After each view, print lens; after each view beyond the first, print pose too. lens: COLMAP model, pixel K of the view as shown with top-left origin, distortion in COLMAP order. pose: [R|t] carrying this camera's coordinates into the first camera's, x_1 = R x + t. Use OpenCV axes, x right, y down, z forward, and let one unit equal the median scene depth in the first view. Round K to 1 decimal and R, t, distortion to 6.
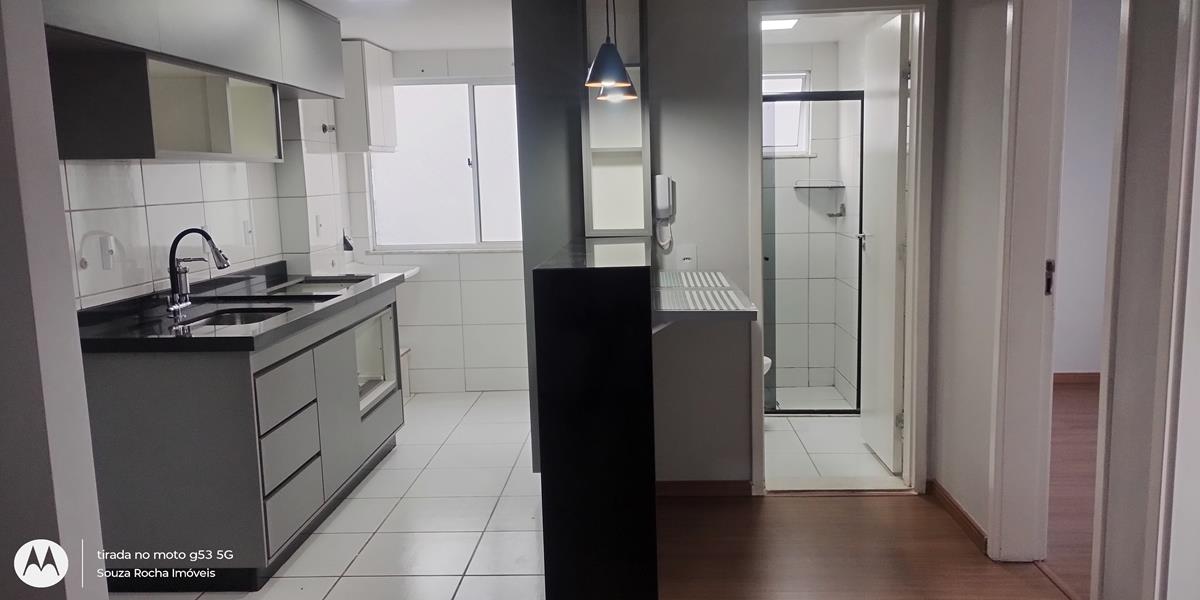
lens RADIAL K [[975.6, 0, 601.6], [0, 975.6, 334.1], [0, 0, 1]] dist [0.002447, 0.002767]
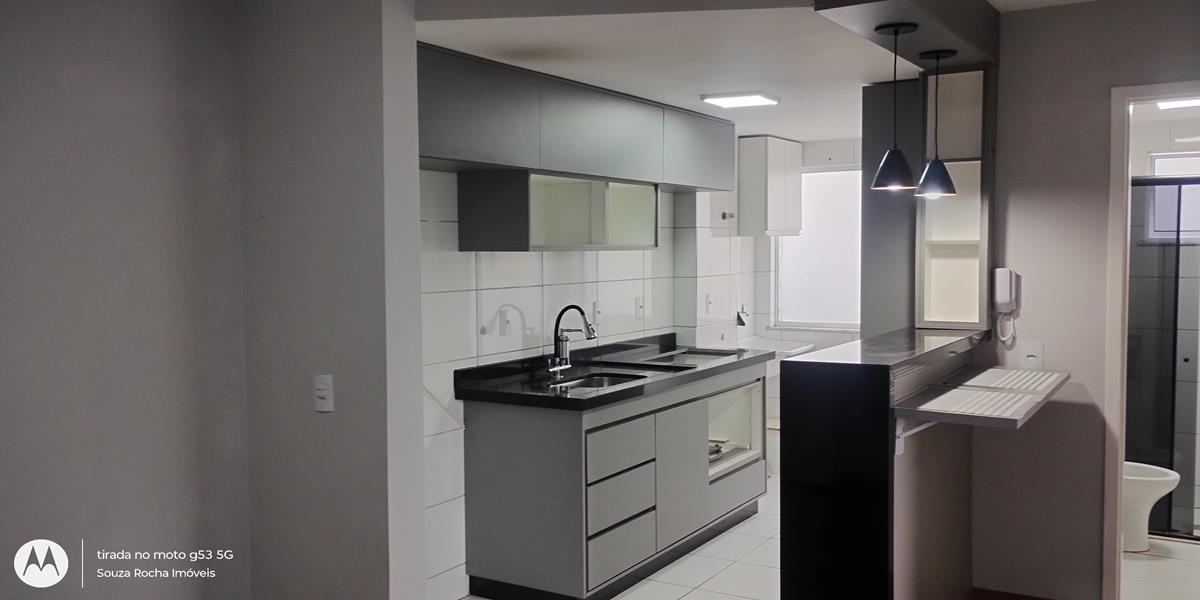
lens RADIAL K [[978.1, 0, 600.0], [0, 978.1, 300.0], [0, 0, 1]] dist [0.002580, 0.000317]
pose [[0.870549, 0.037471, -0.490653, 0.190254], [-0.087094, 0.993088, -0.078687, -0.020182], [0.484313, 0.111234, 0.867795, -0.035205]]
